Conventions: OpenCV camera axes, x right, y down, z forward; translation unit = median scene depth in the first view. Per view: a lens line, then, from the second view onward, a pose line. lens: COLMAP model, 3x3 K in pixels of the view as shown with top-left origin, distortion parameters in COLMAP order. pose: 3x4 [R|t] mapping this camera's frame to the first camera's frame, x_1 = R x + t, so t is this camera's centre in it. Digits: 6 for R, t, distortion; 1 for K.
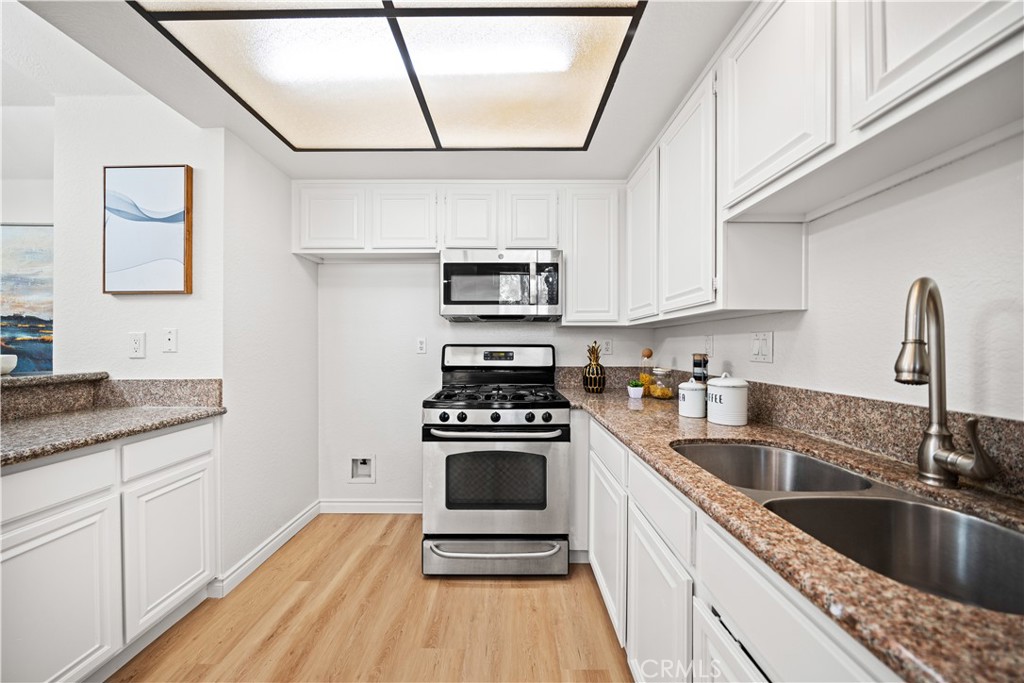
lens RADIAL K [[354.0, 0, 509.4], [0, 354.0, 343.9], [0, 0, 1]] dist [-0.001228, 0.000044]
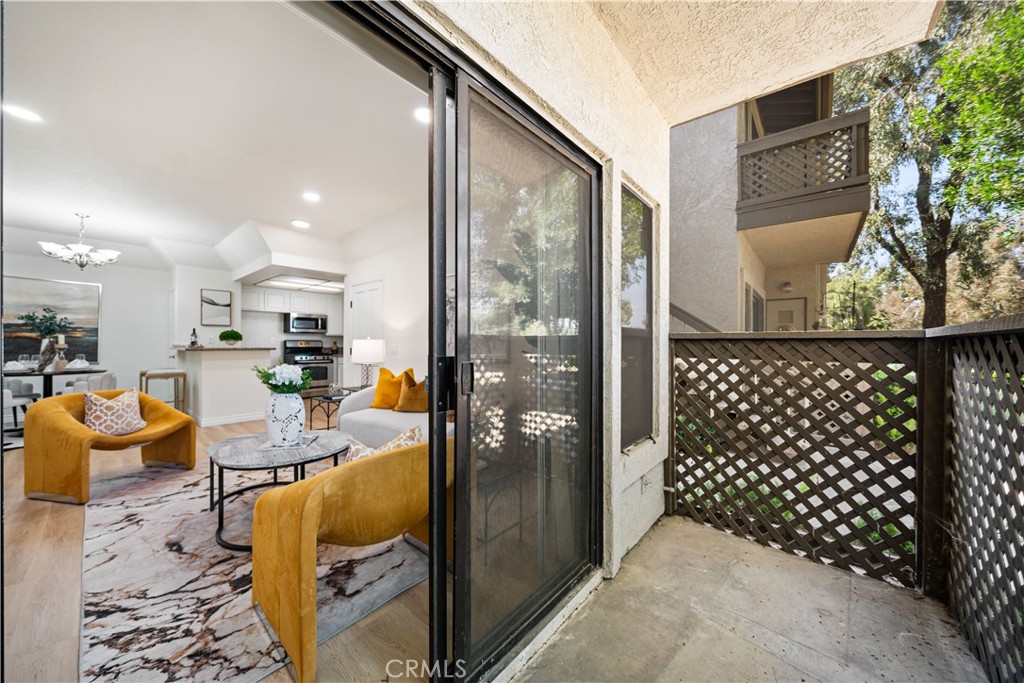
lens RADIAL K [[354.0, 0, 506.2], [0, 354.0, 347.1], [0, 0, 1]] dist [-0.001228, 0.000044]
pose [[0.652172, -0.002729, 0.758066, -1.706880], [-0.001848, 0.999985, 0.005190, 0.055242], [-0.758069, -0.004785, 0.652157, -3.369135]]
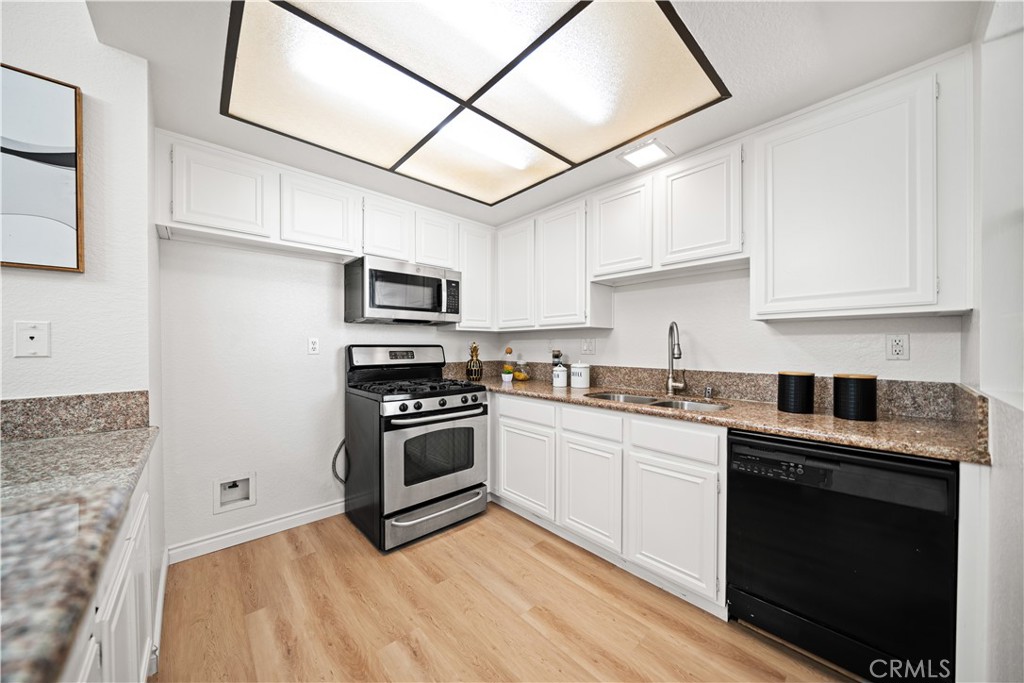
lens RADIAL K [[354.0, 0, 507.6], [0, 354.0, 344.8], [0, 0, 1]] dist [-0.001228, 0.000044]
pose [[0.735914, -0.000369, 0.677074, -0.717275], [-0.002201, 0.999993, 0.002937, -0.003200], [-0.677071, -0.003652, 0.735909, -0.080798]]
